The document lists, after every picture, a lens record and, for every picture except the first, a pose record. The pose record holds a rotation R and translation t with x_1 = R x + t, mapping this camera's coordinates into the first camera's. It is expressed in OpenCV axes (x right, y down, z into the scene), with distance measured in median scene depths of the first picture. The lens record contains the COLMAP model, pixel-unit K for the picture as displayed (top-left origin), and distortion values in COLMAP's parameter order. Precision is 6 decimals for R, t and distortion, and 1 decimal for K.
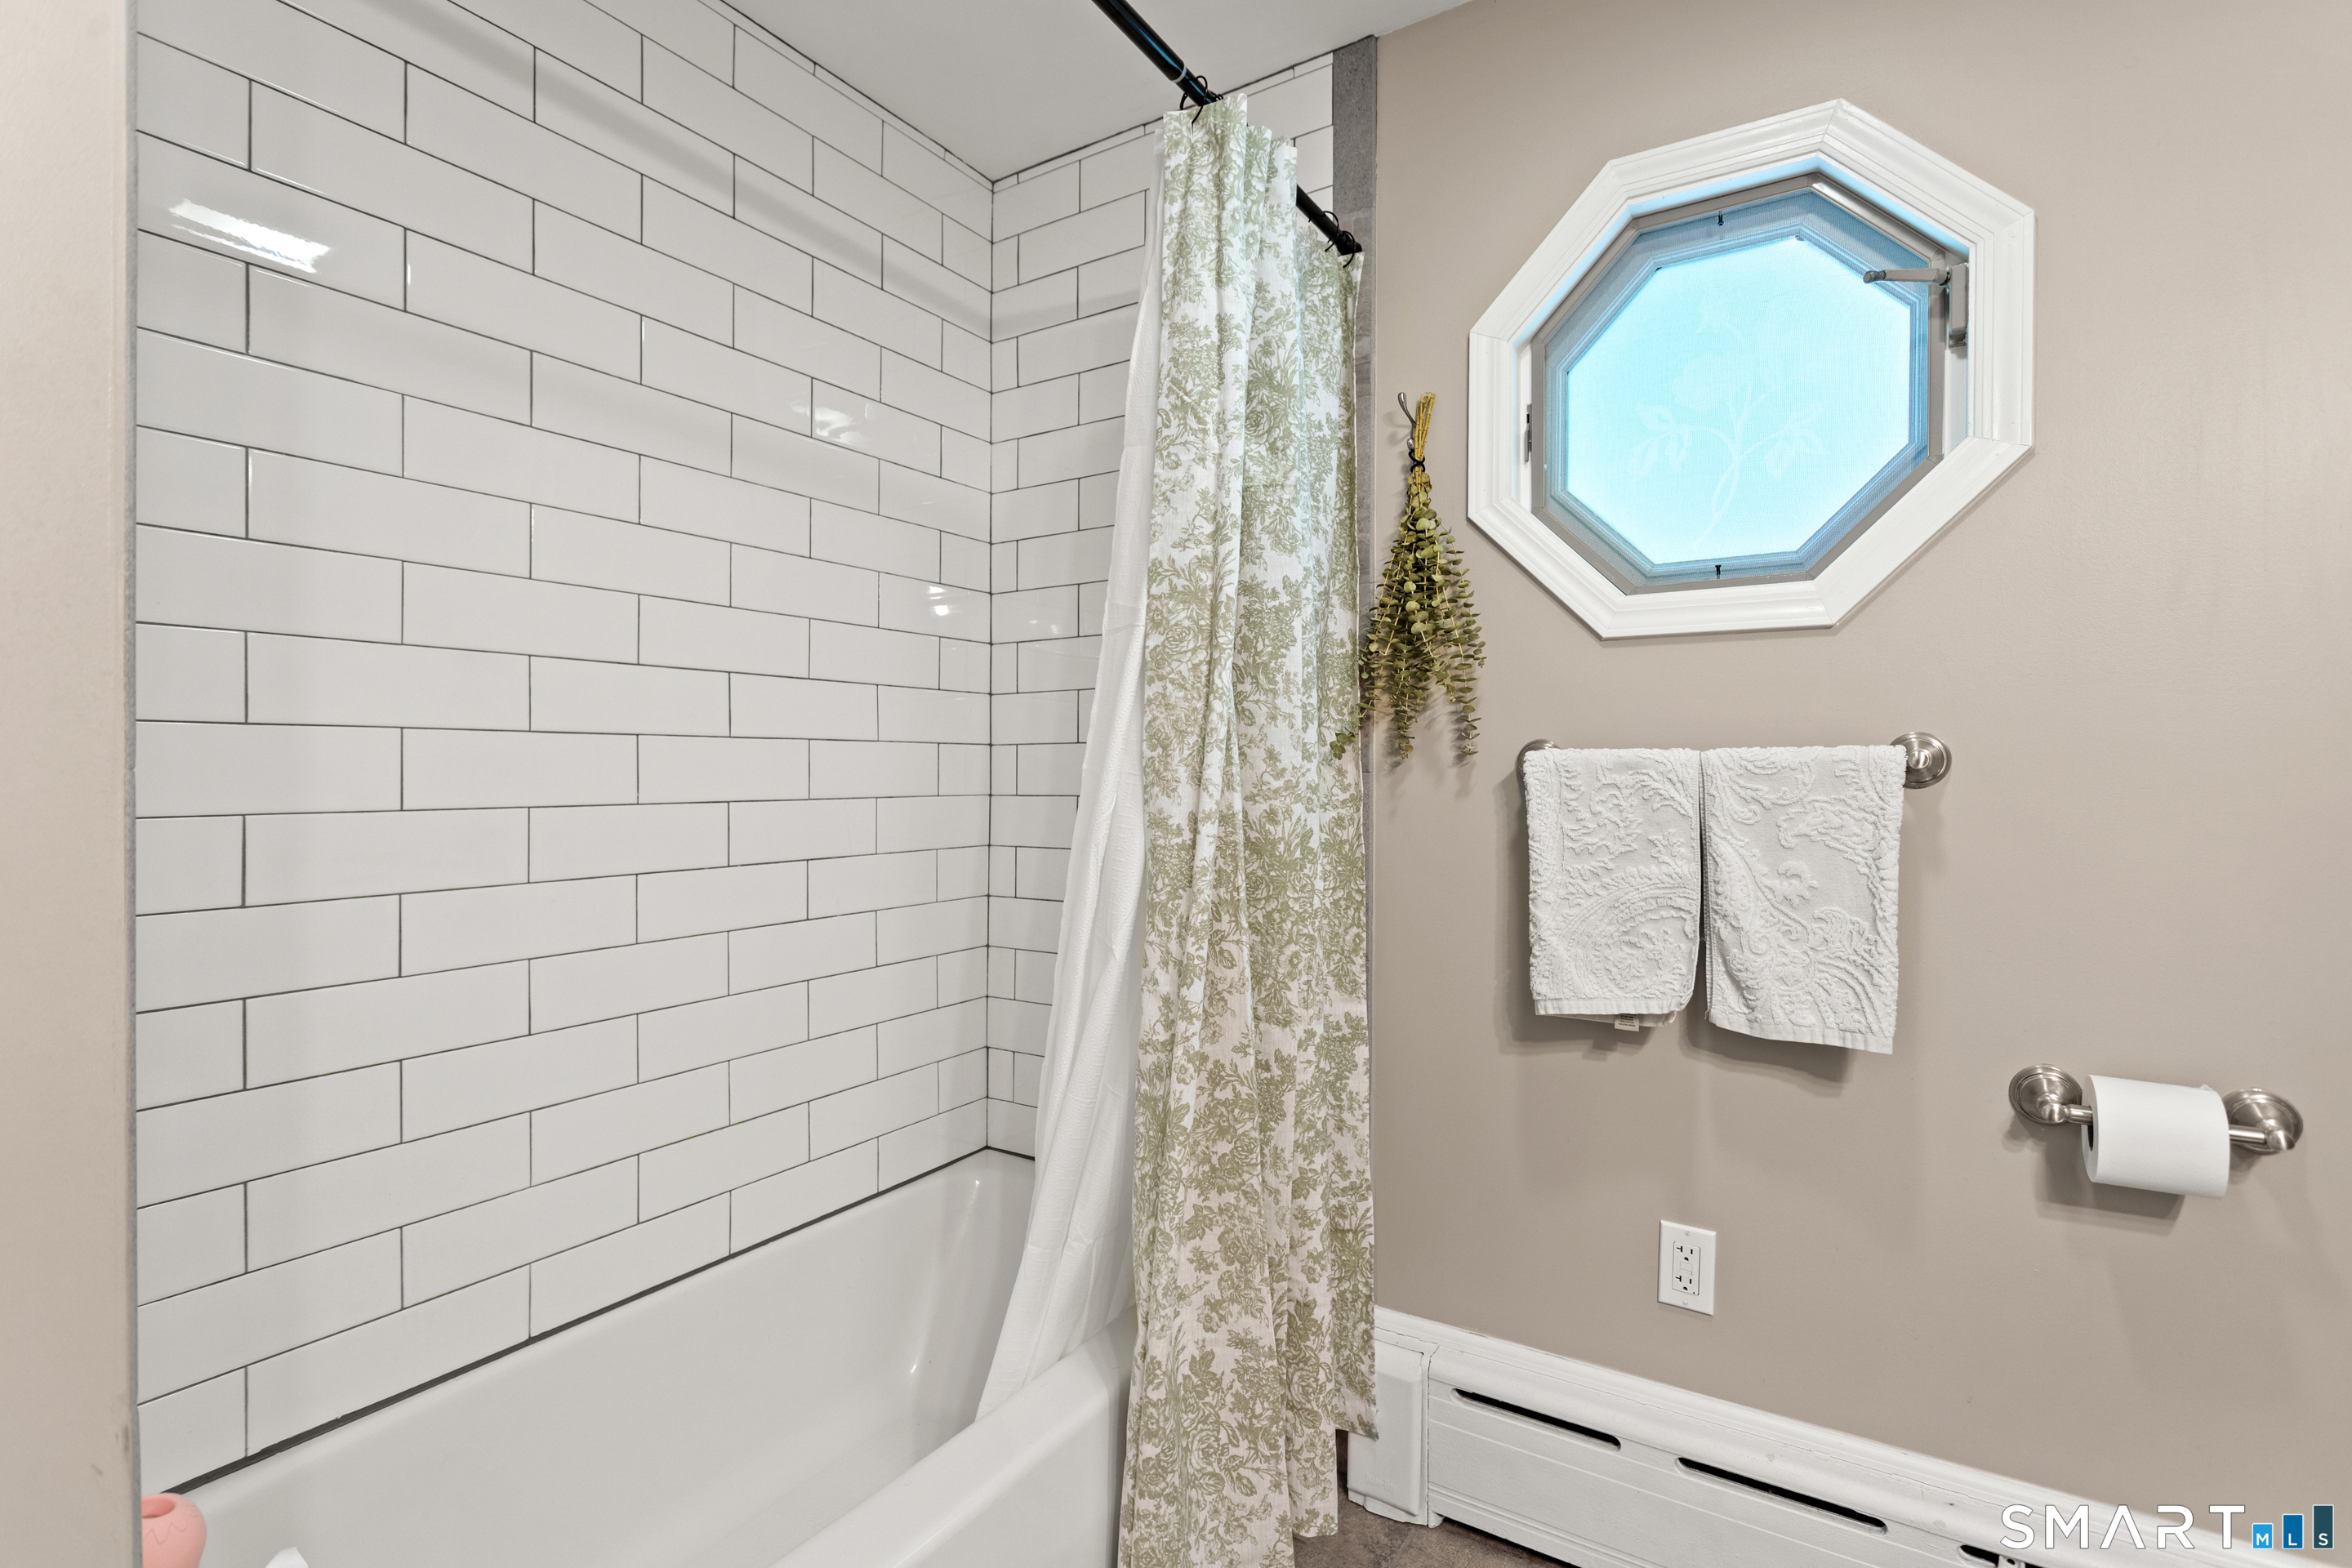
lens RADIAL K [[1114.8, 0, 1160.6], [0, 1114.8, 777.1], [0, 0, 1]] dist [0.000951, 0.002150]
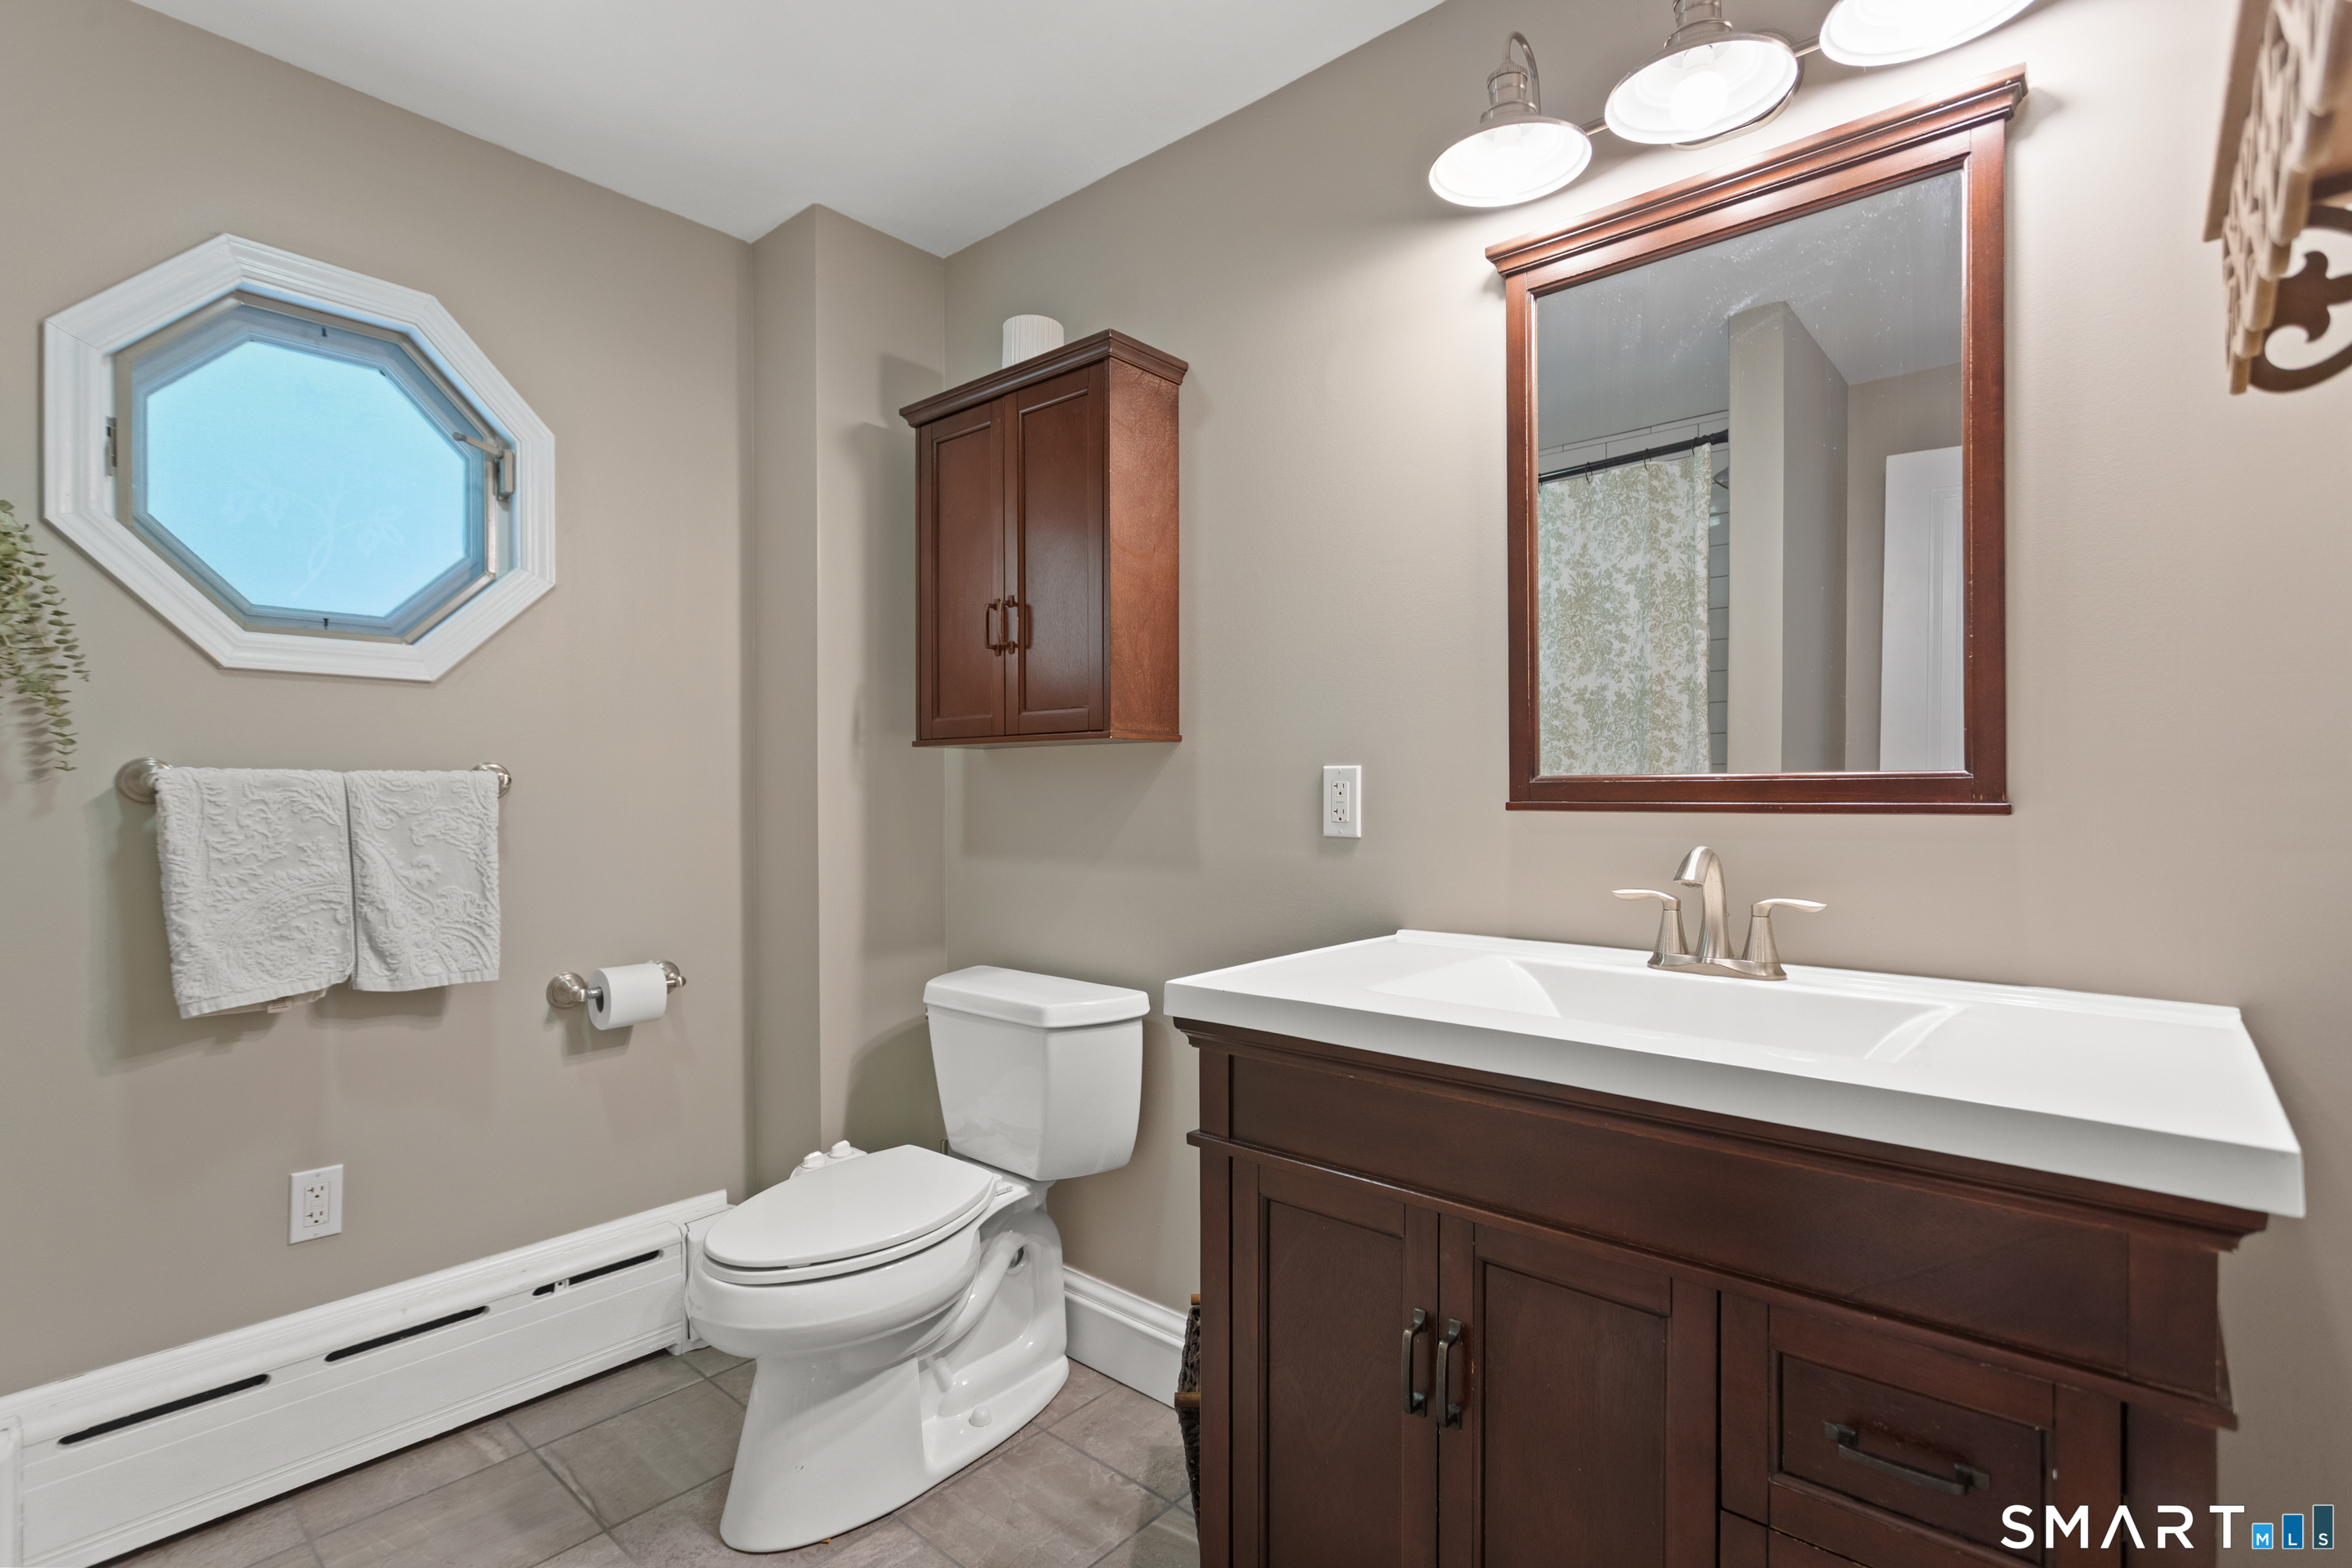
lens RADIAL K [[1114.8, 0, 1172.4], [0, 1114.8, 789.4], [0, 0, 1]] dist [0.000951, 0.002150]
pose [[0.131743, 0.001771, 0.991282, -0.610415], [0.004683, 0.999986, -0.002409, 0.002955], [-0.991273, 0.004960, 0.131733, -0.071349]]
